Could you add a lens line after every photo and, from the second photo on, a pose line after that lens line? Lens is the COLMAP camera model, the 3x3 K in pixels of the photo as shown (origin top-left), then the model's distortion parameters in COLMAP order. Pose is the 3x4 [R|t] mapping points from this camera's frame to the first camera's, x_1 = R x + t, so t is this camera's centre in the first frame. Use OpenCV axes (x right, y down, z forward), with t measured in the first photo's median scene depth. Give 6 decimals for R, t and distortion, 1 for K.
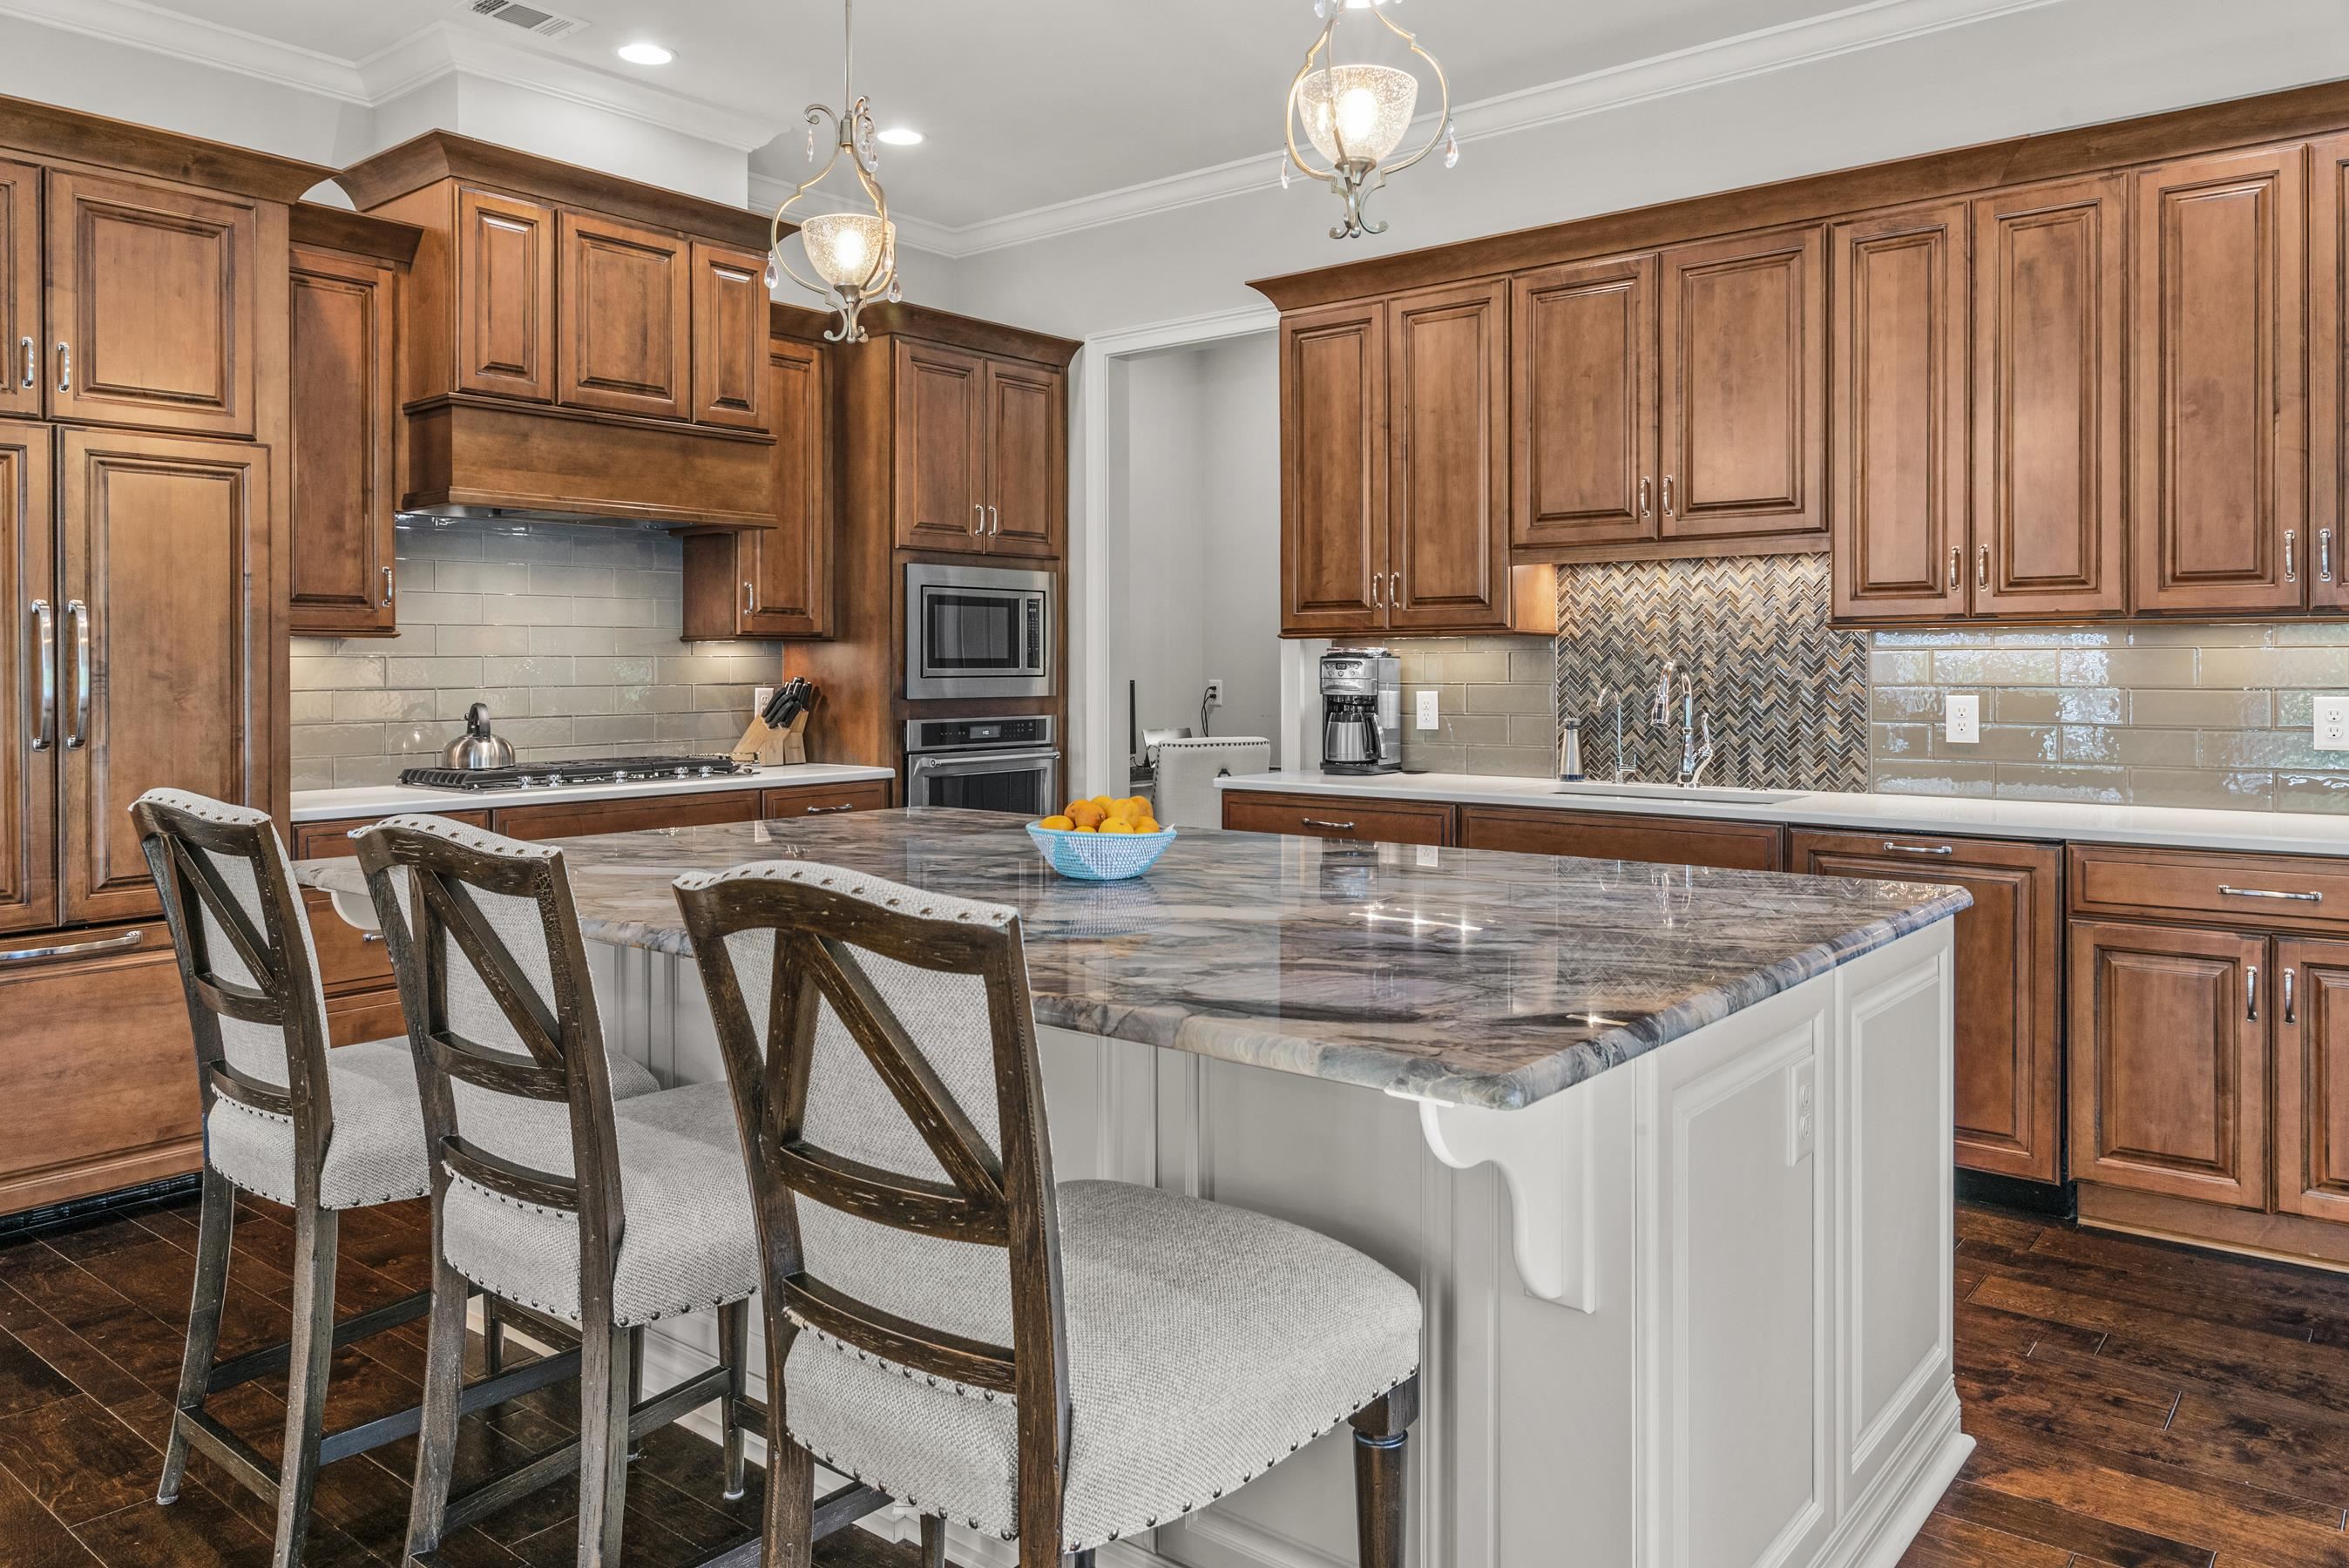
lens RADIAL K [[1607.1, 0, 1173.0], [0, 1607.1, 702.3], [0, 0, 1]] dist [0.002788, -0.002714]
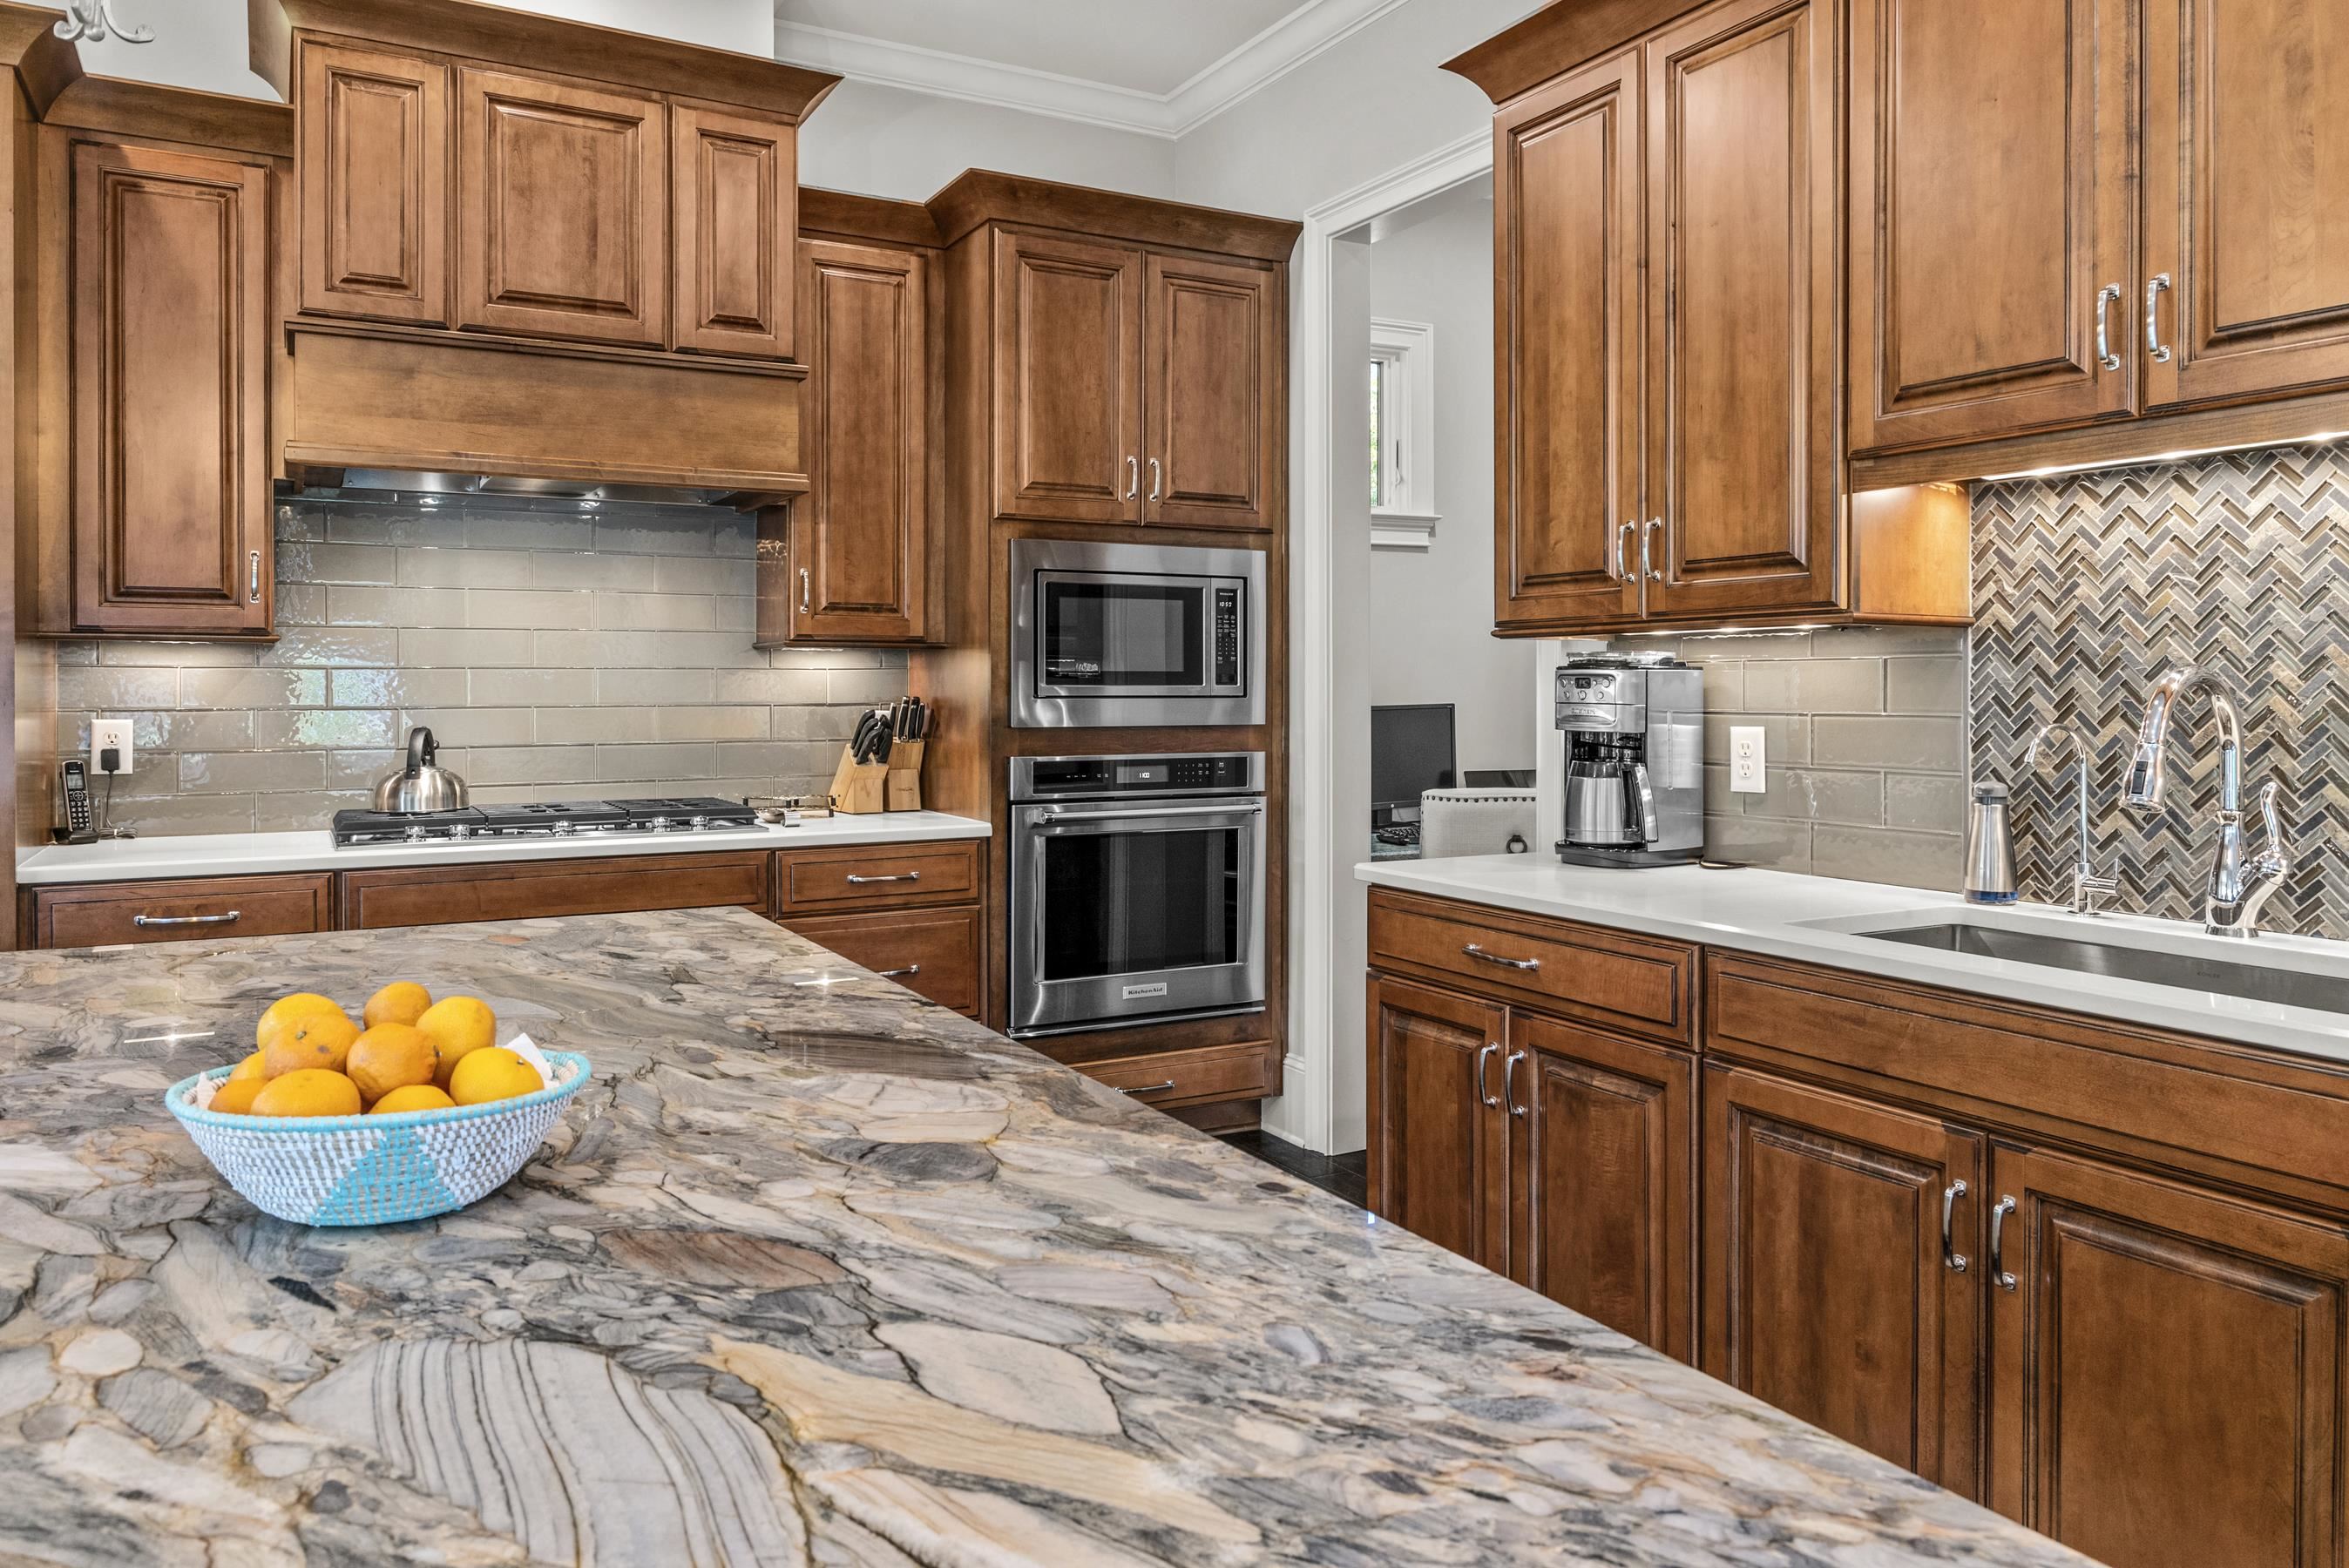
lens RADIAL K [[1607.1, 0, 1173.0], [0, 1607.1, 702.3], [0, 0, 1]] dist [0.002788, -0.002714]
pose [[0.928397, 0.006897, -0.371526, 0.188042], [-0.011676, 0.999875, -0.010617, -0.007293], [0.371407, 0.014194, 0.928362, 0.400377]]
